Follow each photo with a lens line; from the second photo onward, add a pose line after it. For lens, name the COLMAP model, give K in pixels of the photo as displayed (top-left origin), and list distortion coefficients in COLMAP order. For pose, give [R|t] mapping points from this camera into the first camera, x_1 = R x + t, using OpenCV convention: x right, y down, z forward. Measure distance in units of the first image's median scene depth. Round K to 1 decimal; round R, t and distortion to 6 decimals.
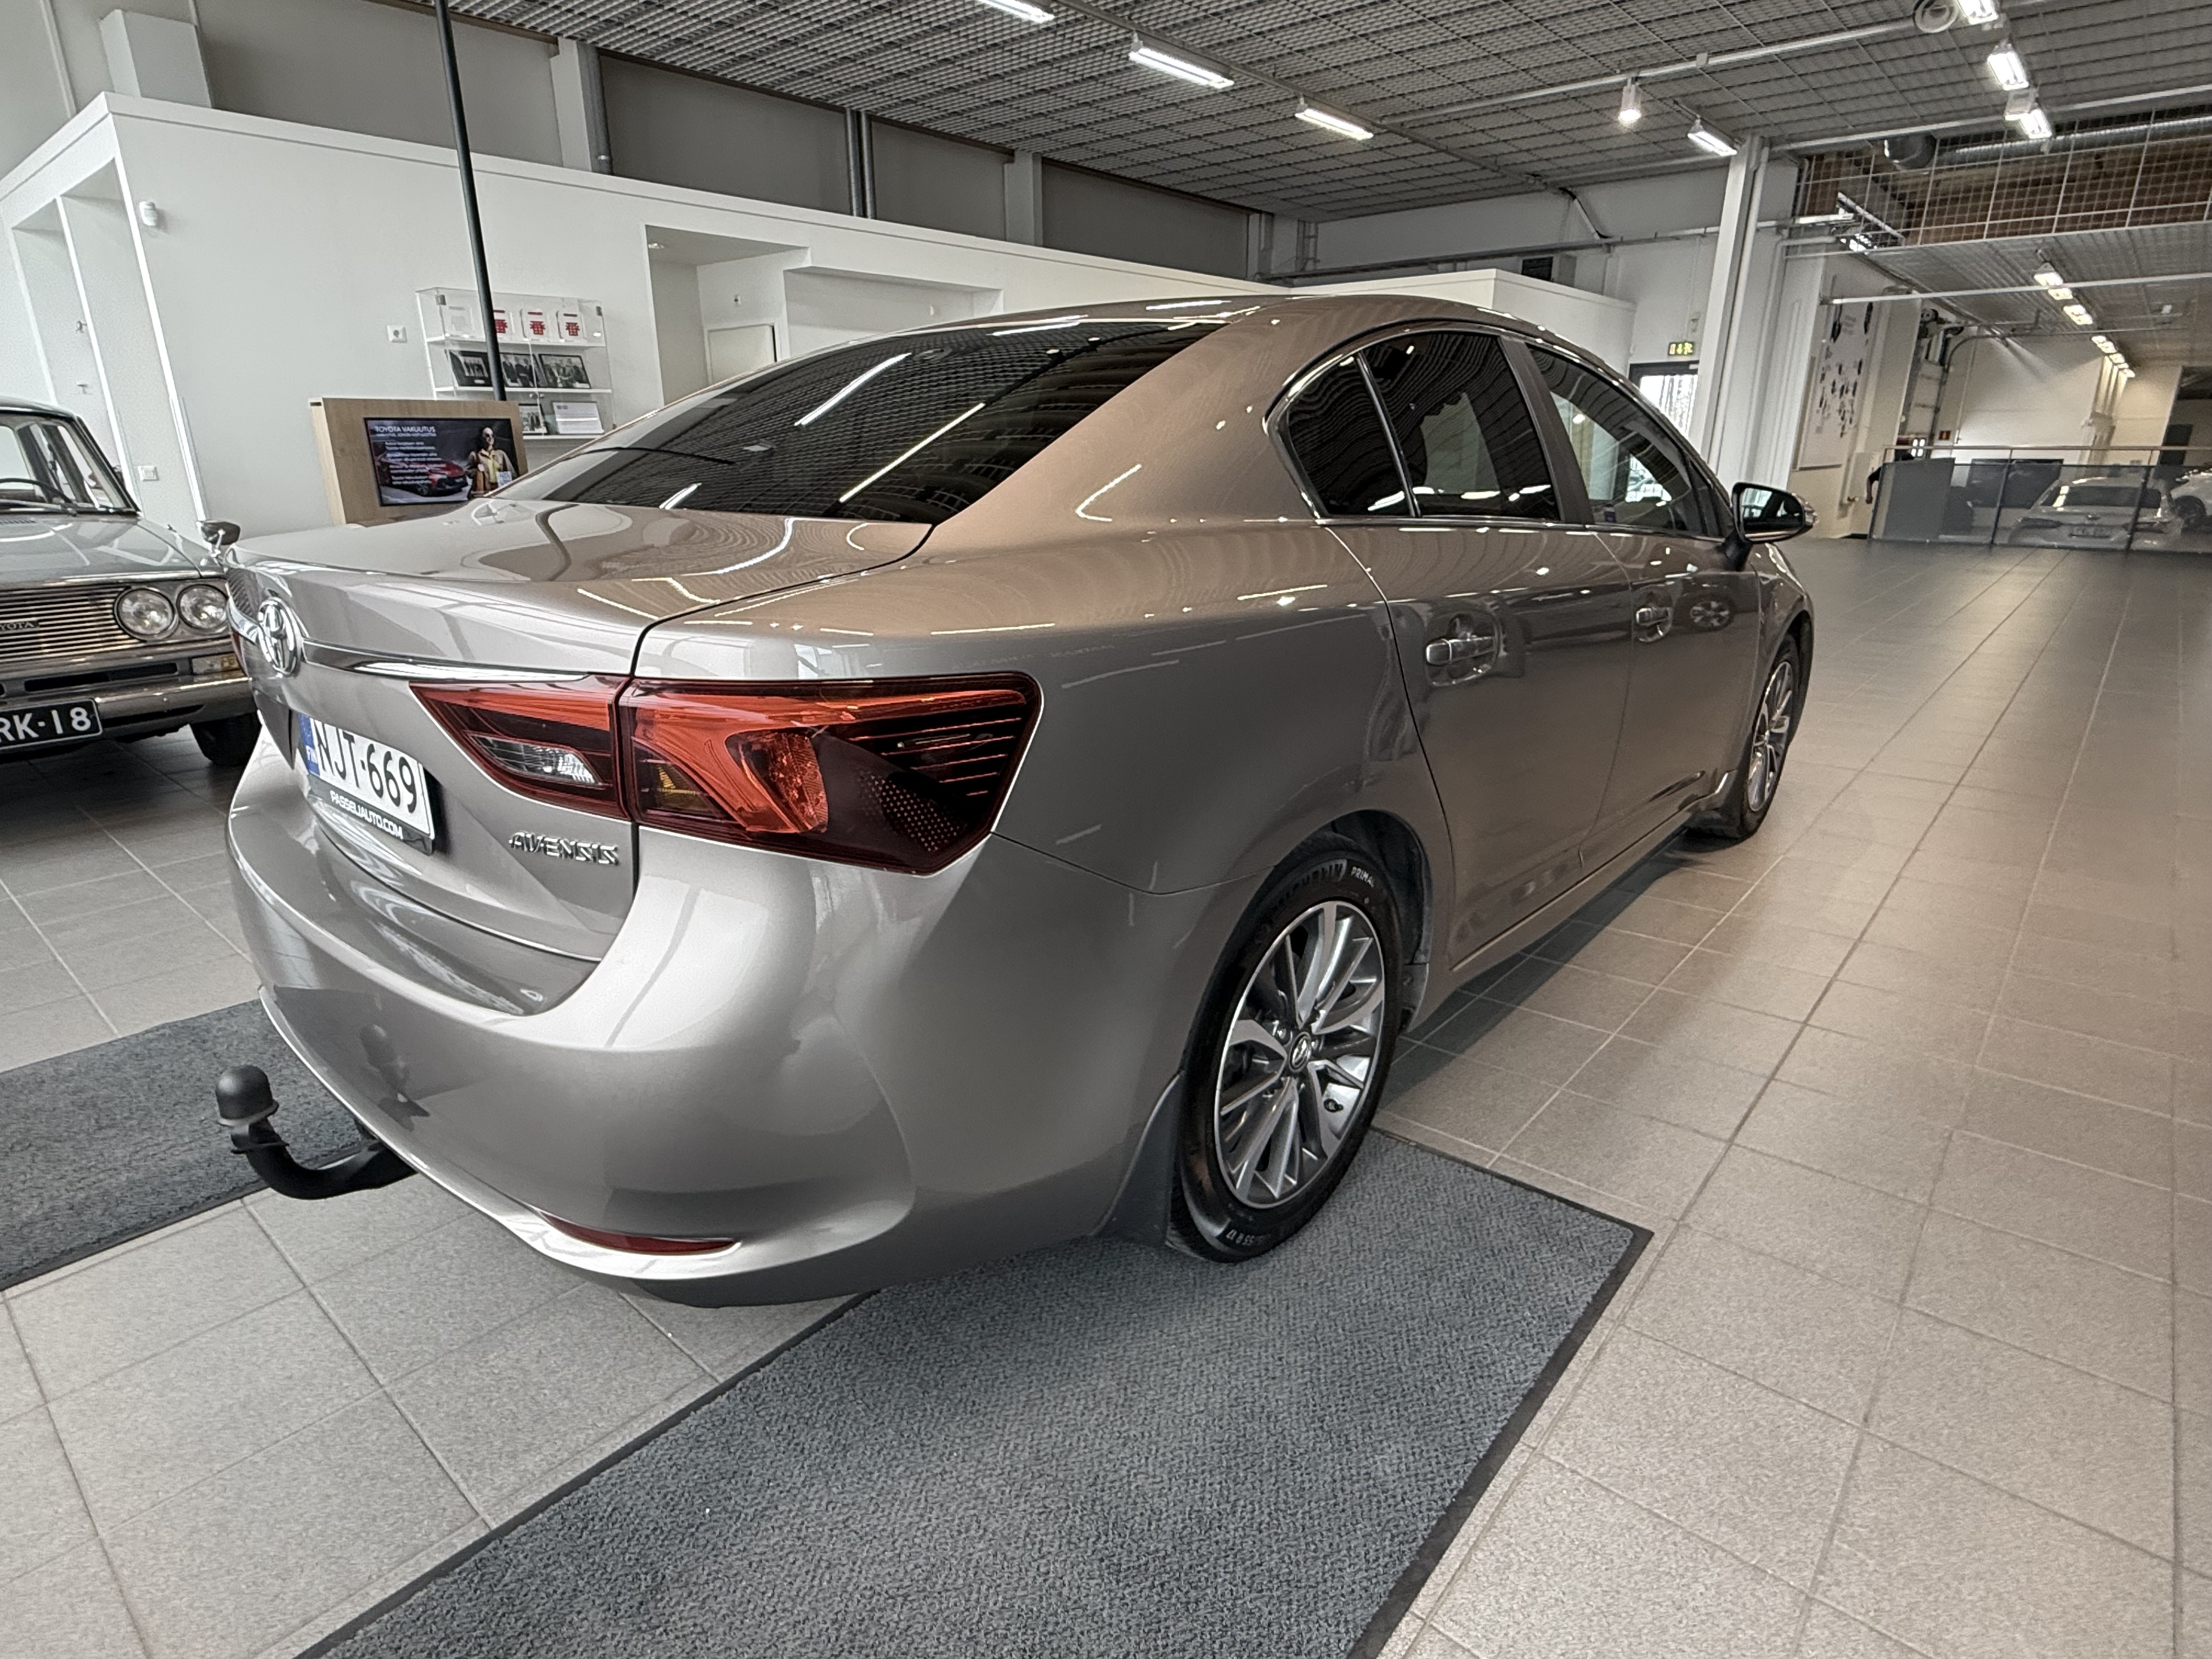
lens RADIAL K [[1190.8, 0, 1106.0], [0, 1190.8, 829.5], [0, 0, 1]] dist [0.001106, 0.000826]
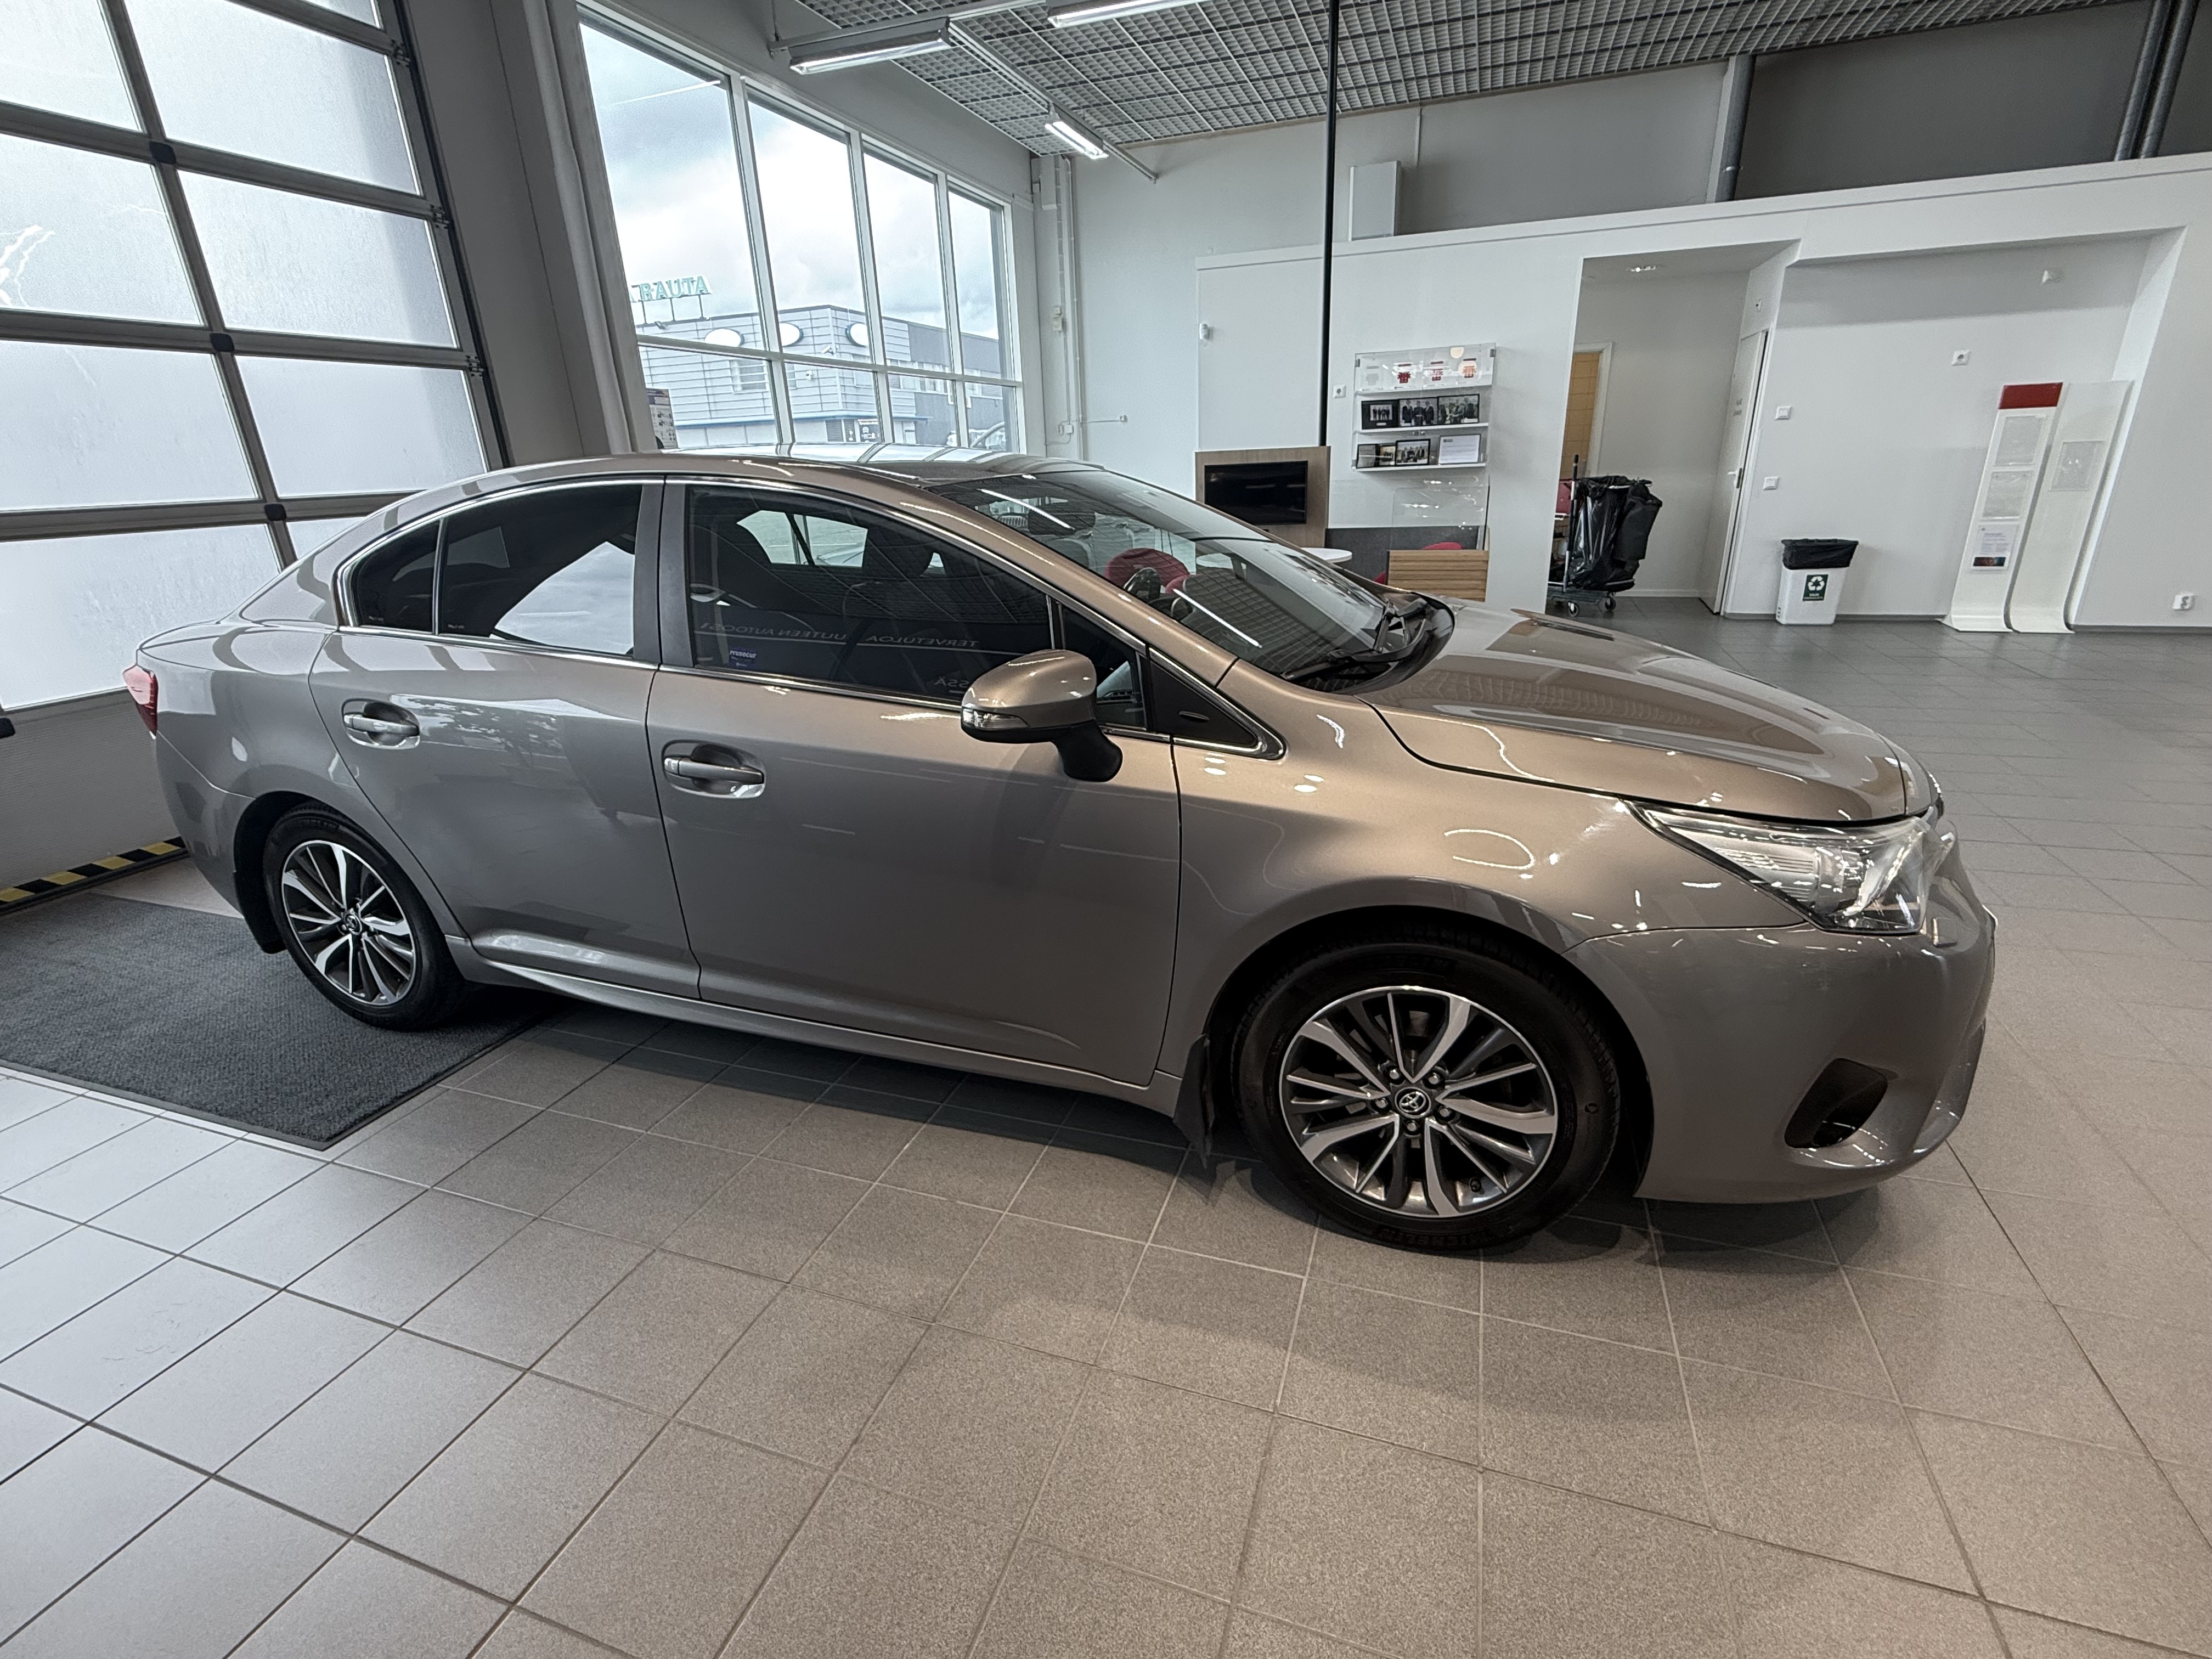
lens RADIAL K [[1049.6, 0, 1106.0], [0, 1049.6, 829.5], [0, 0, 1]] dist [0.004390, 0.000365]
pose [[0.364970, 0.305862, -0.879344, 0.453134], [-0.259200, 0.940535, 0.219566, -0.135788], [0.894211, 0.147791, 0.422546, 0.322704]]
